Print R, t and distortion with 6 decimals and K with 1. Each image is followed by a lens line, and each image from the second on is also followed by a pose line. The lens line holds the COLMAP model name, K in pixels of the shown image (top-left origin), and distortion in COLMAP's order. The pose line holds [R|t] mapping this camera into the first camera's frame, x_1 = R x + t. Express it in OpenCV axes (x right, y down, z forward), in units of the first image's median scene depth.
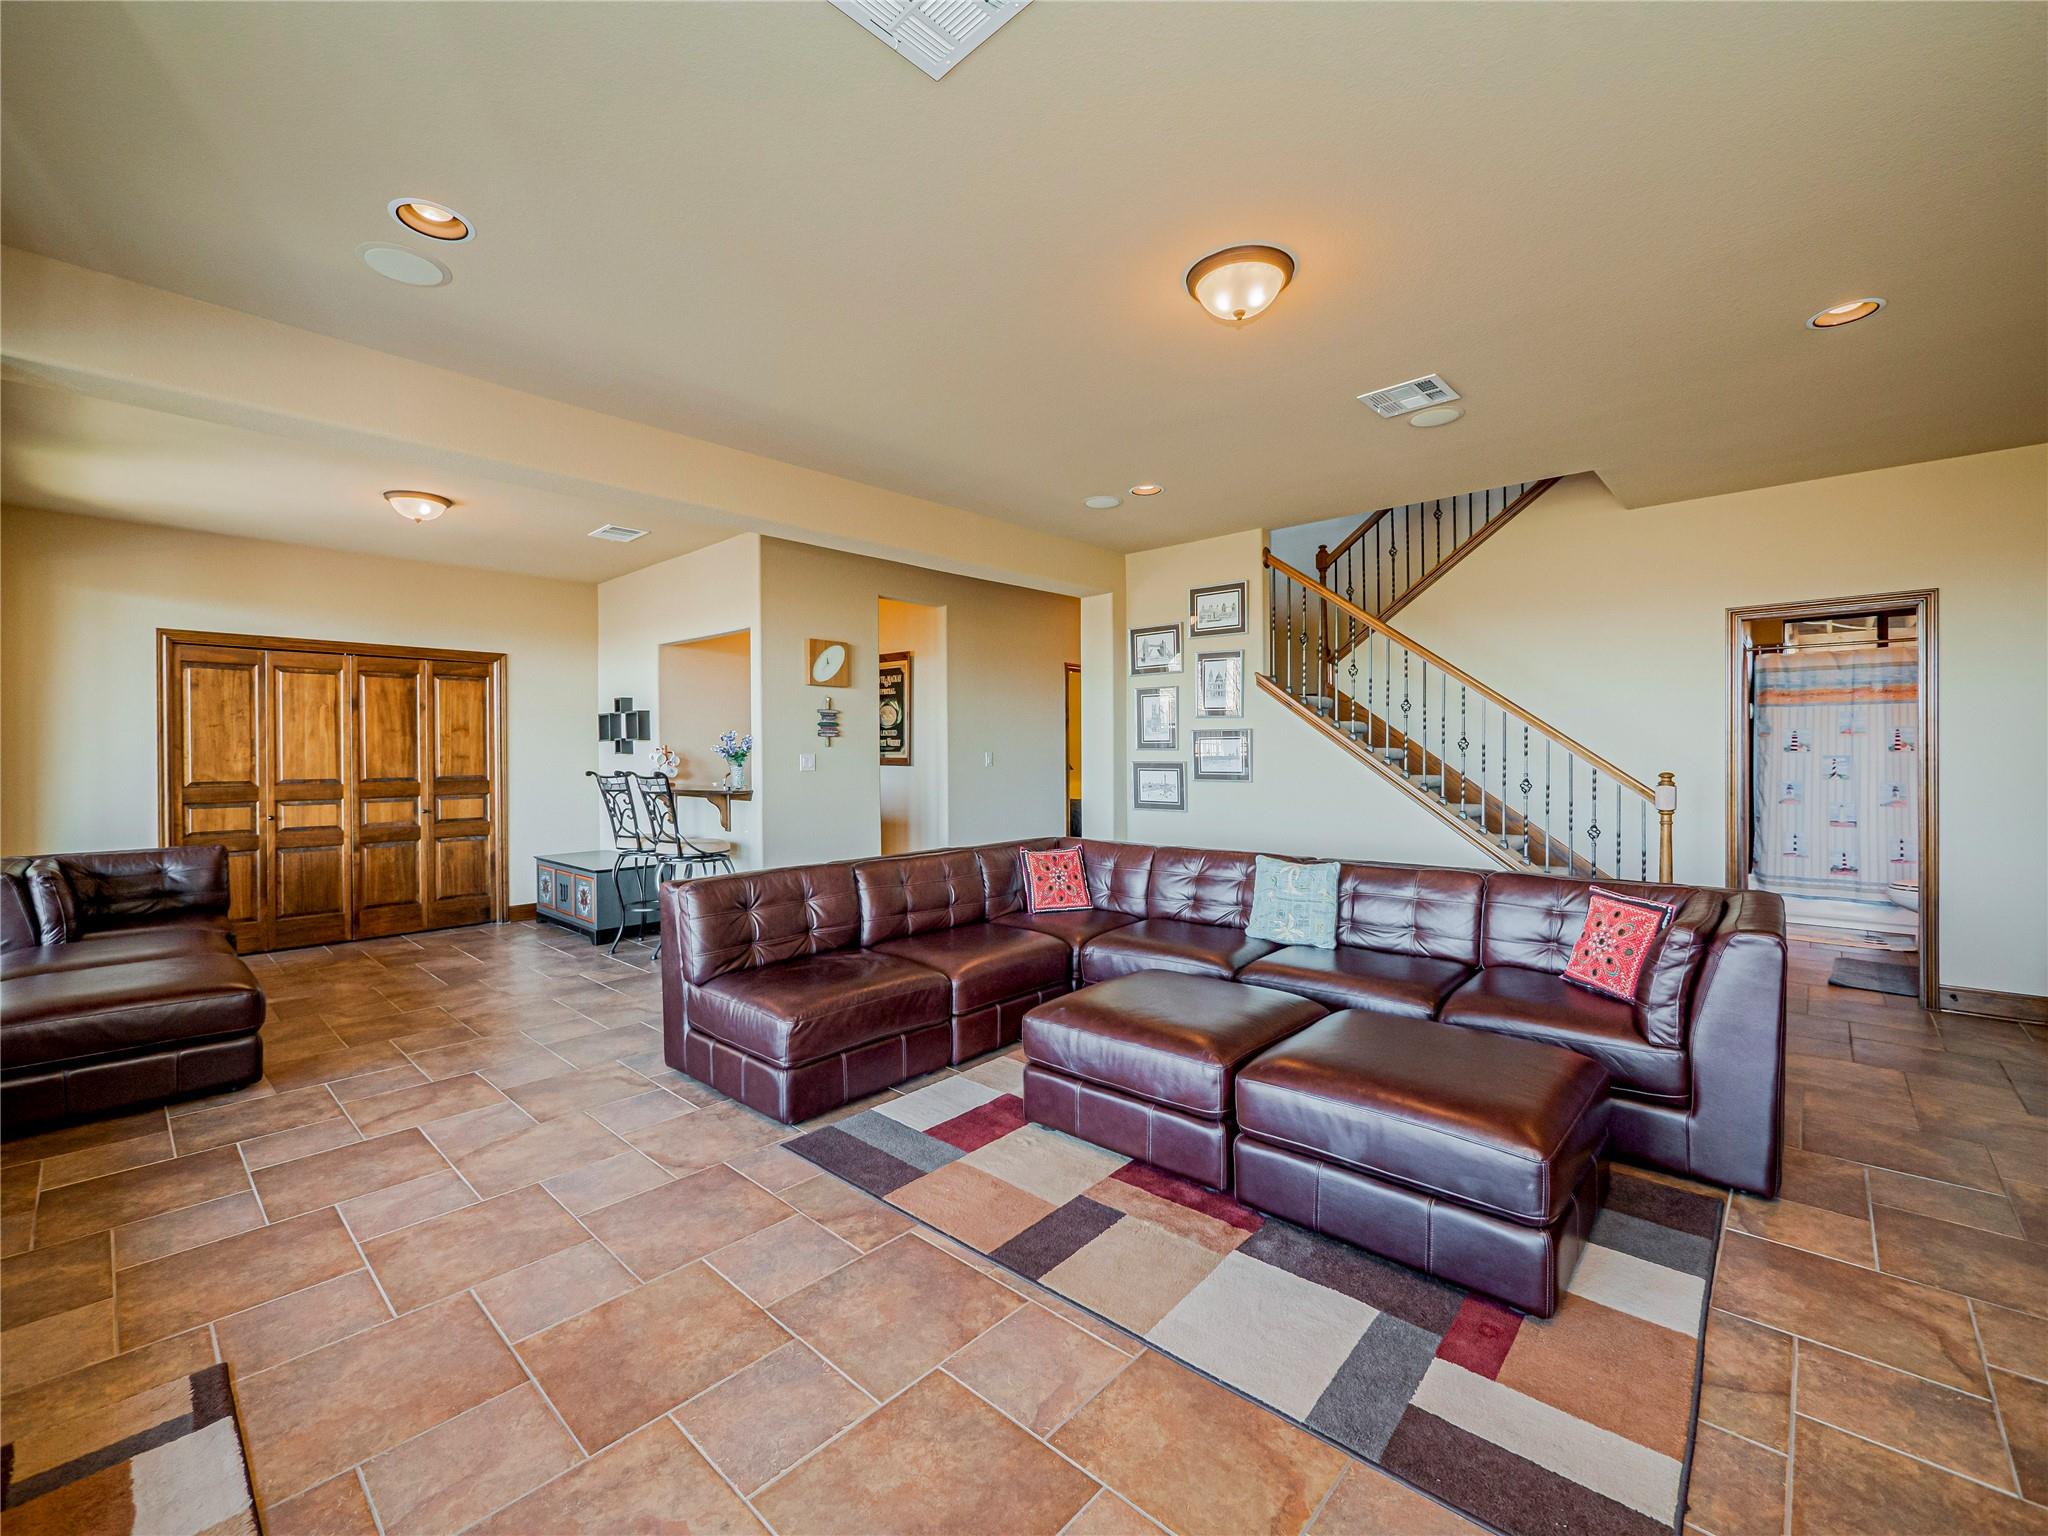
lens RADIAL K [[858.4, 0, 1020.0], [0, 858.4, 760.5], [0, 0, 1]] dist [-0.003640, -0.000501]
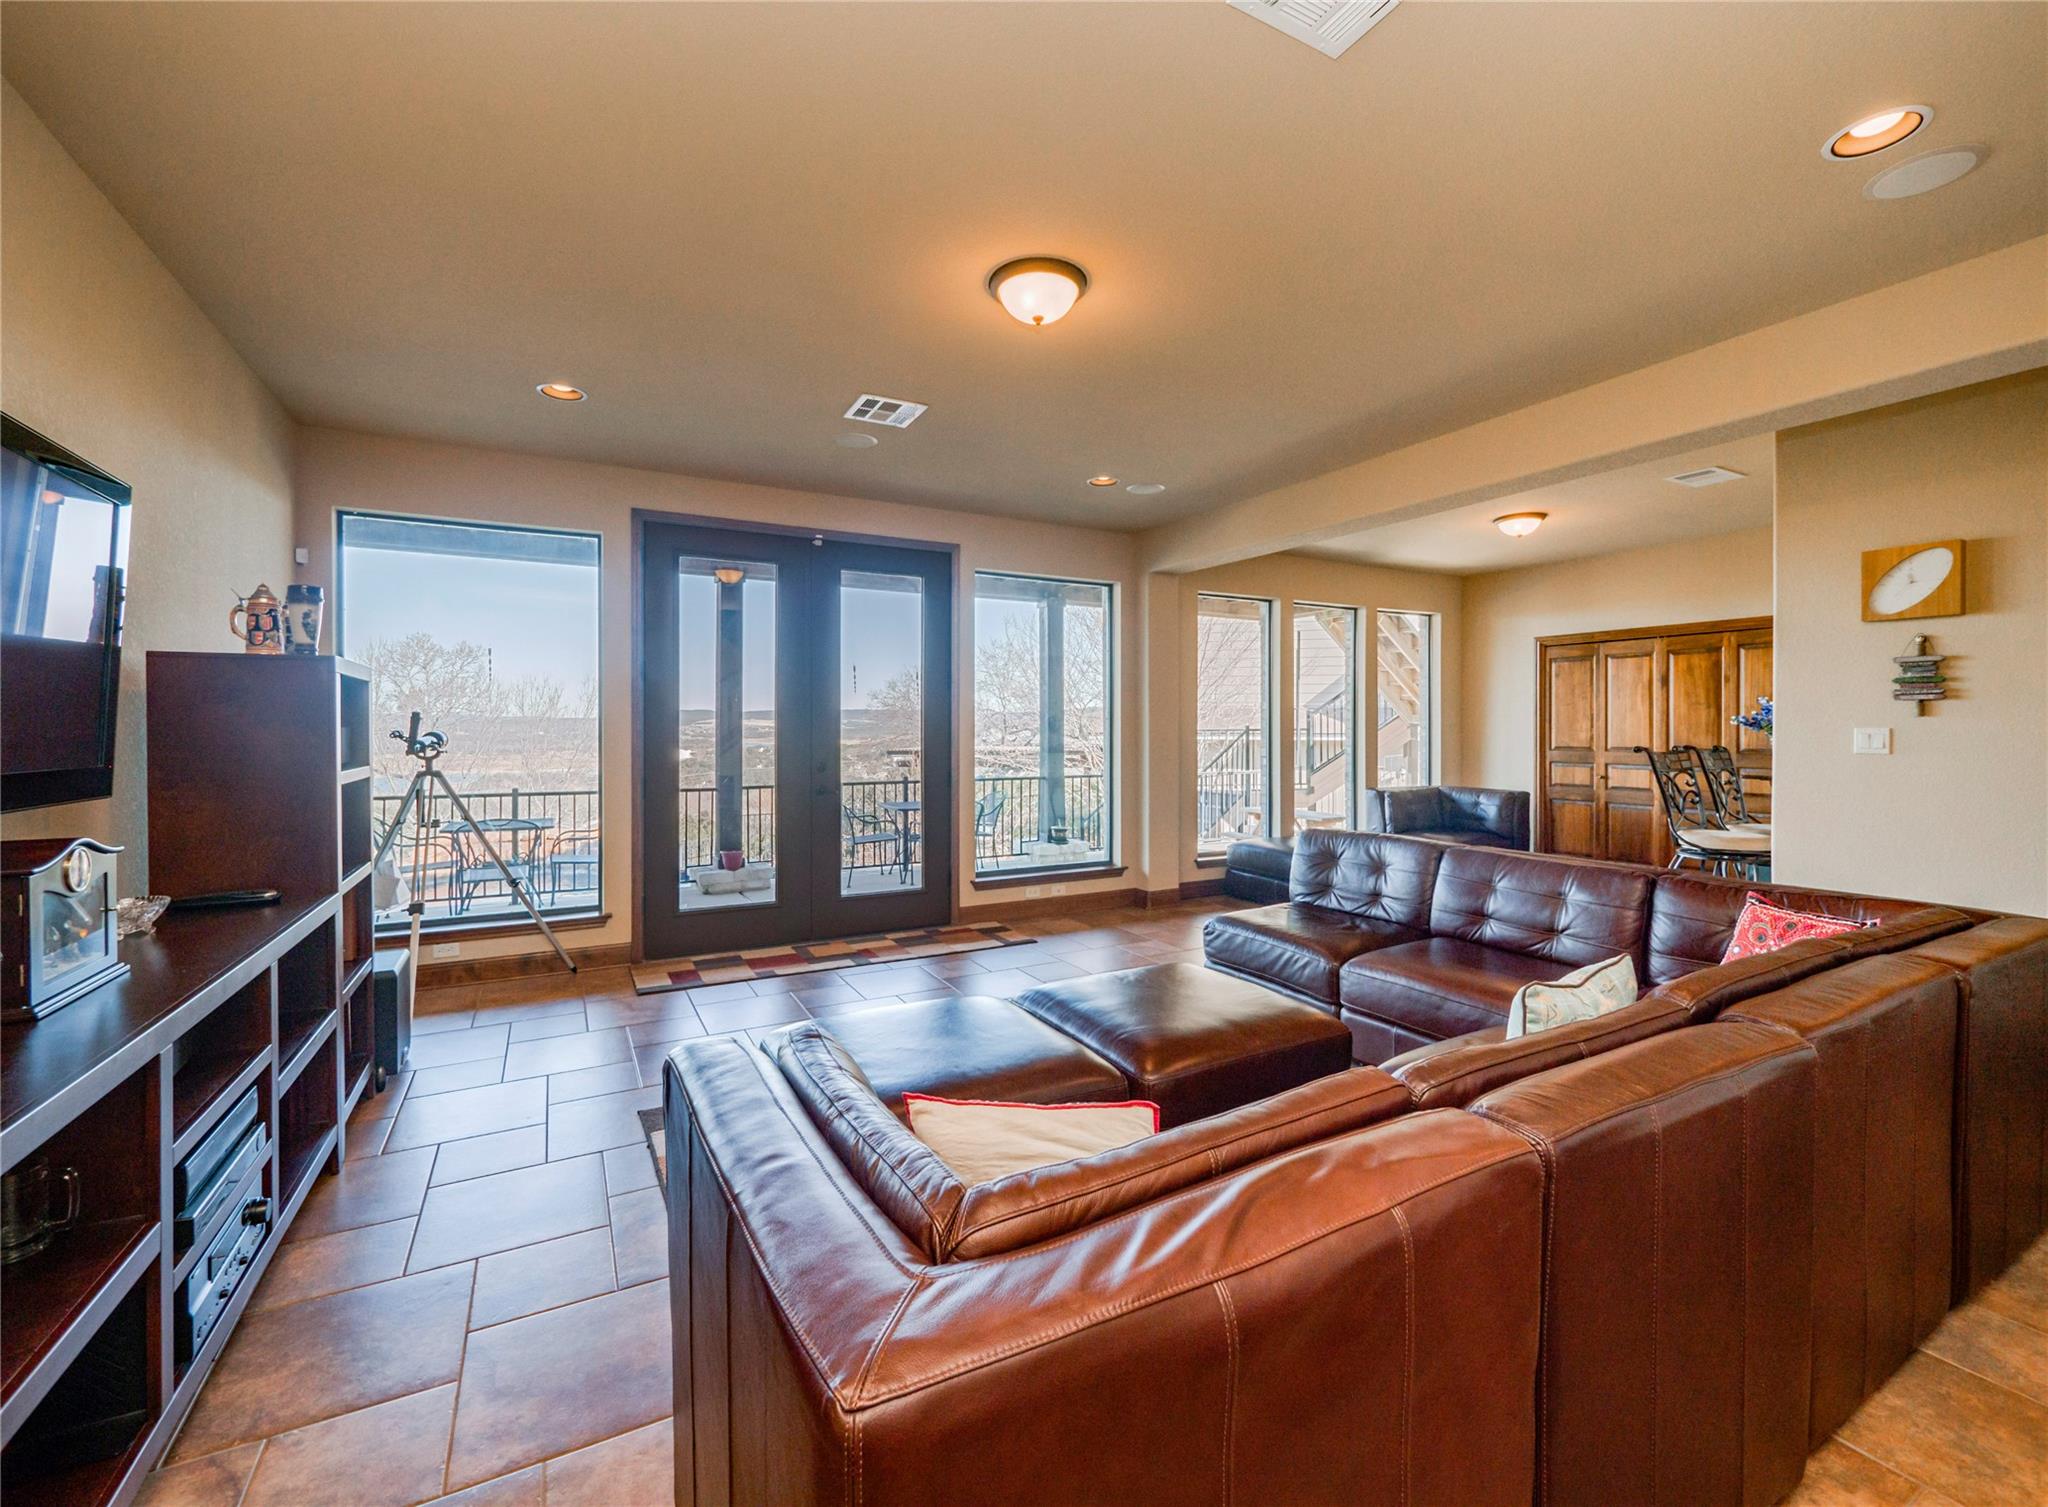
lens RADIAL K [[860.1, 0, 1016.3], [0, 860.1, 728.8], [0, 0, 1]] dist [-0.008631, 0.000042]
pose [[-0.325036, 0.005152, -0.945688, 0.557787], [-0.006160, 0.999952, 0.007564, -0.007132], [0.945682, 0.008284, -0.324989, 0.576462]]
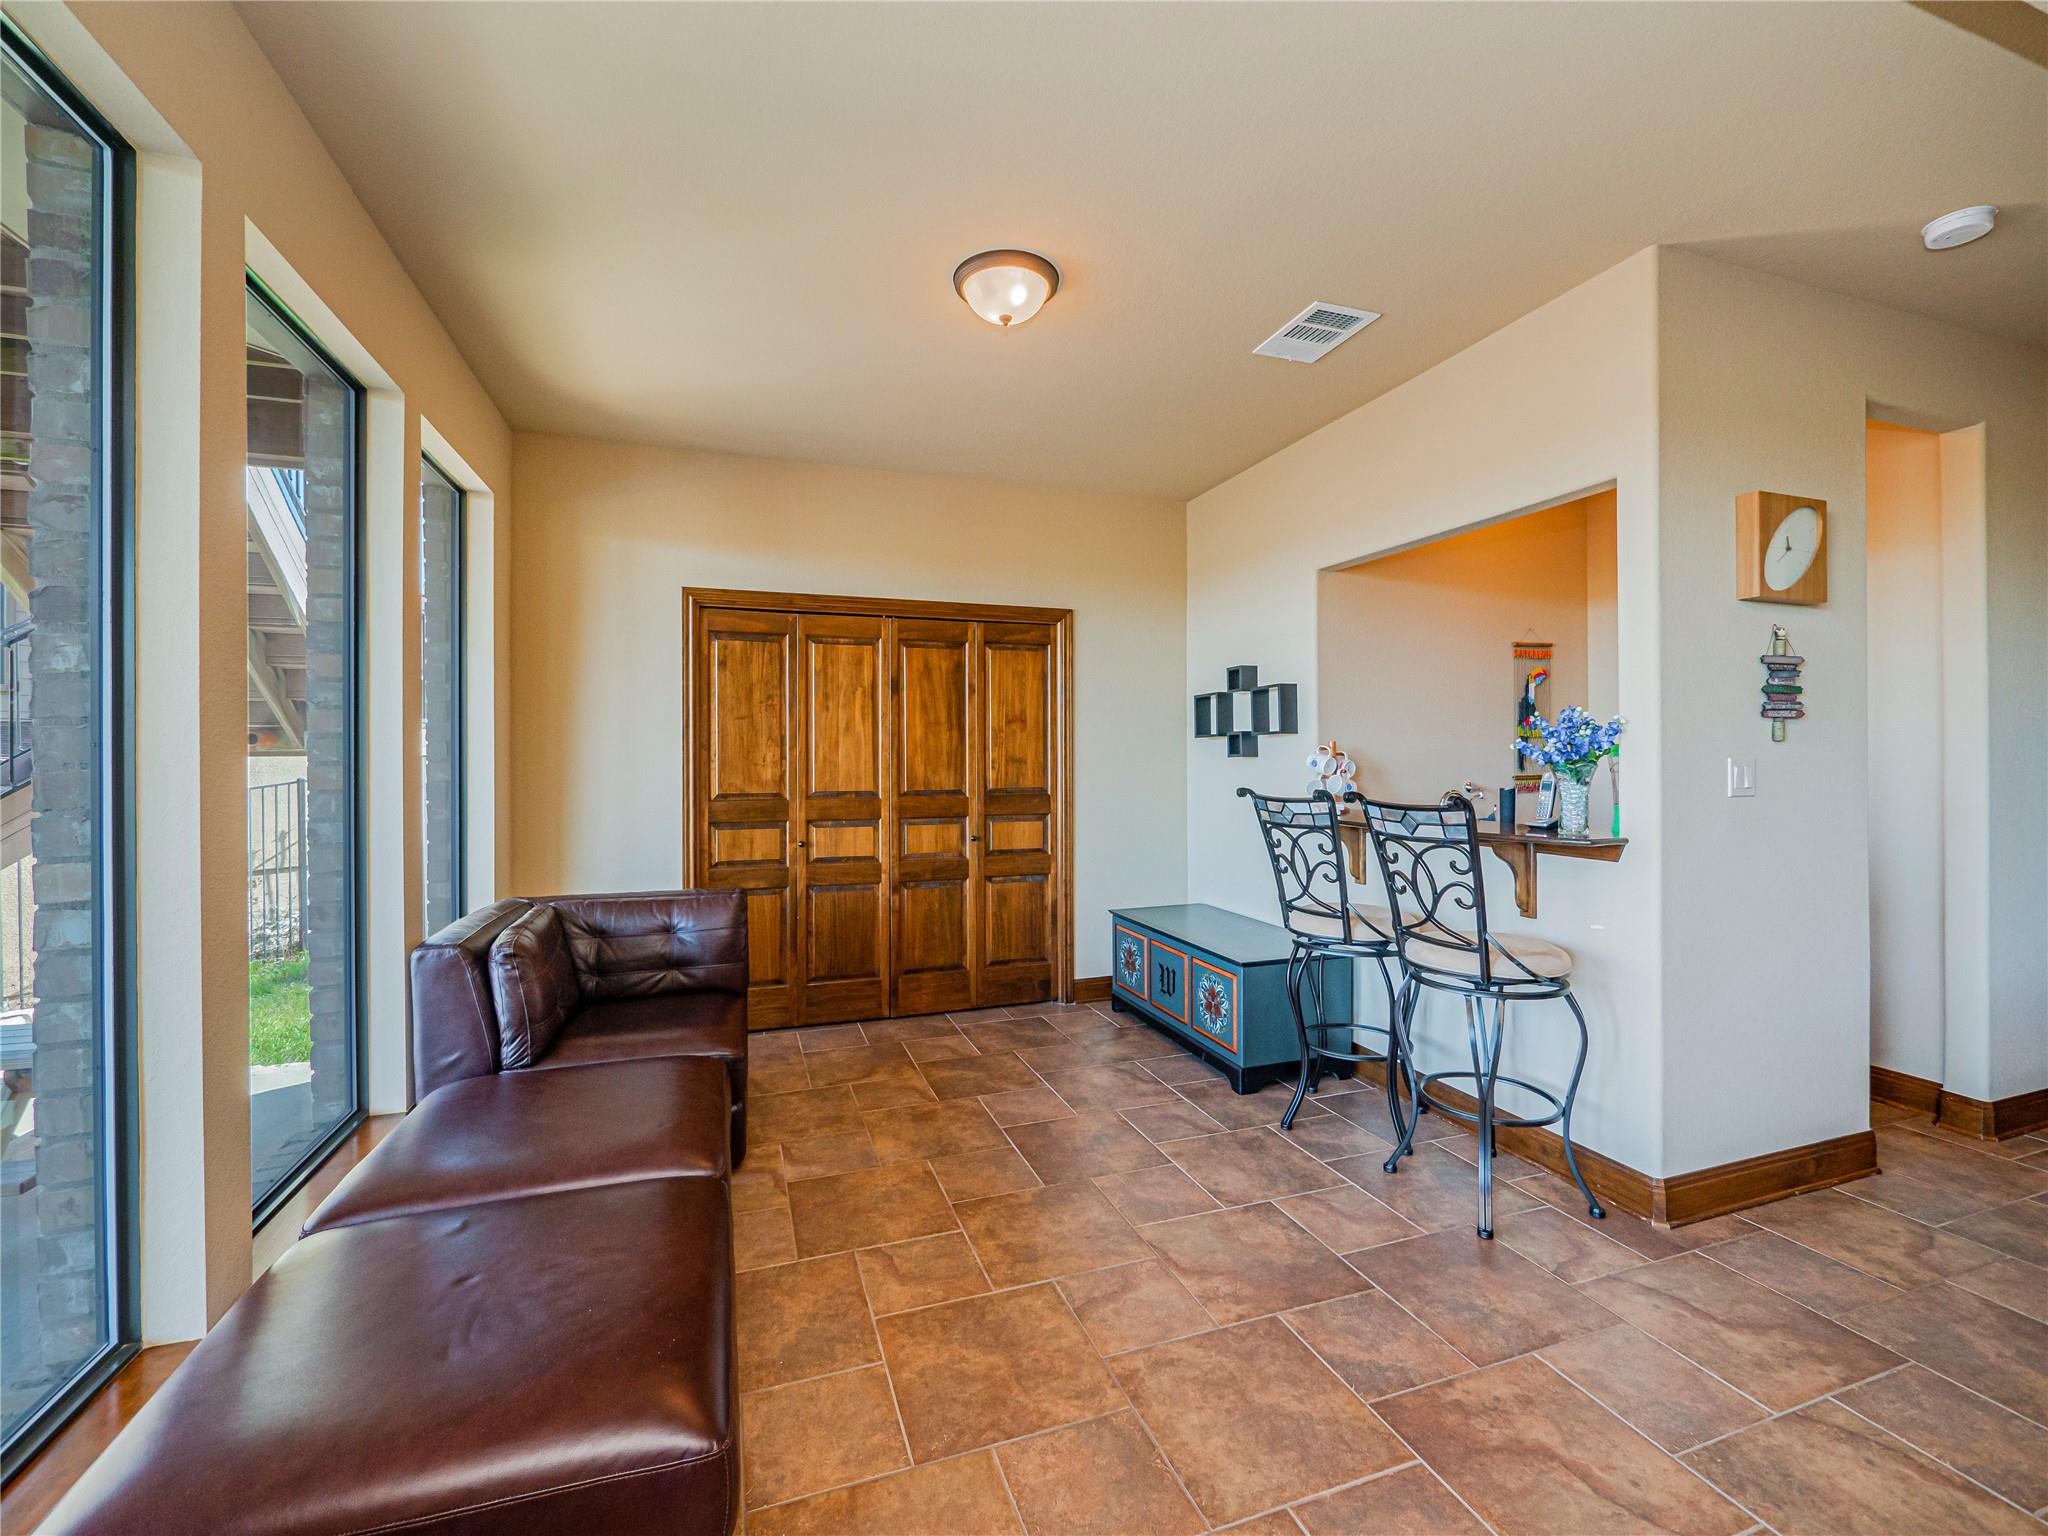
lens RADIAL K [[858.4, 0, 1020.0], [0, 858.4, 760.5], [0, 0, 1]] dist [-0.003640, -0.000501]
pose [[0.881494, 0.003567, -0.472182, -0.354194], [-0.004926, 0.999987, -0.001641, -0.003412], [0.472170, 0.003773, 0.881500, 0.428029]]
